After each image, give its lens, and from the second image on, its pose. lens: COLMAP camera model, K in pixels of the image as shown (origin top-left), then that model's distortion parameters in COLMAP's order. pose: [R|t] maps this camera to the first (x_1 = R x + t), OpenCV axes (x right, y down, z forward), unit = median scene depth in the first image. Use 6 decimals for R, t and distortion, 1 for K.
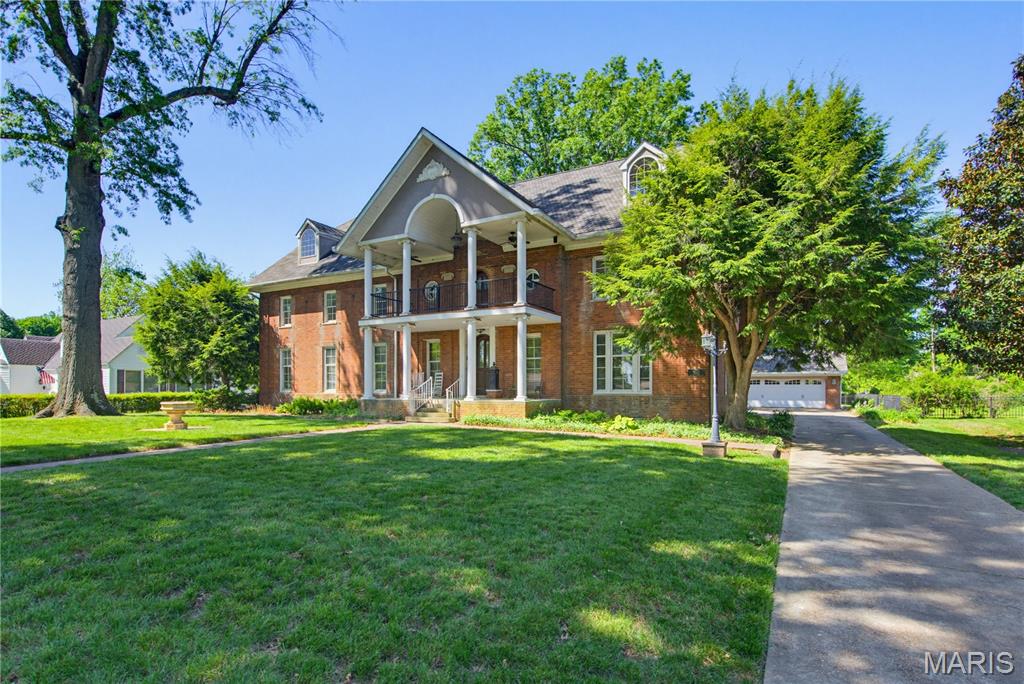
lens RADIAL K [[519.4, 0, 534.9], [0, 519.4, 388.0], [0, 0, 1]] dist [0.003435, 0.000592]
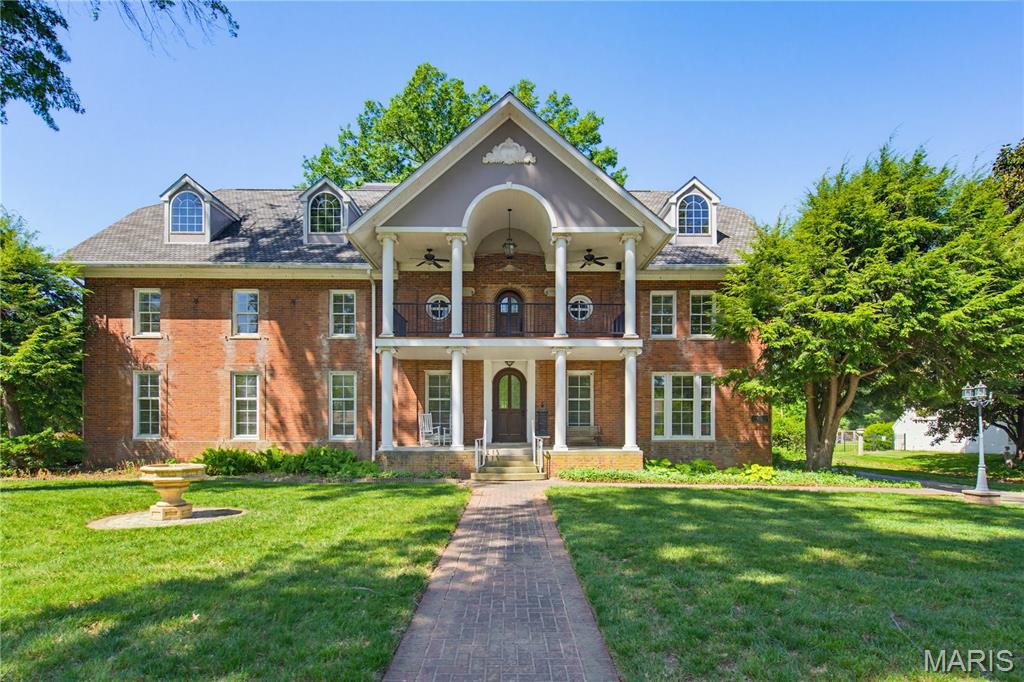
lens RADIAL K [[519.4, 0, 510.8], [0, 519.4, 425.9], [0, 0, 1]] dist [0.003435, 0.000592]
pose [[0.877001, 0.003729, 0.480474, -0.452173], [-0.002214, 0.999991, -0.003720, -0.008207], [-0.480484, 0.002199, 0.877001, 0.260667]]
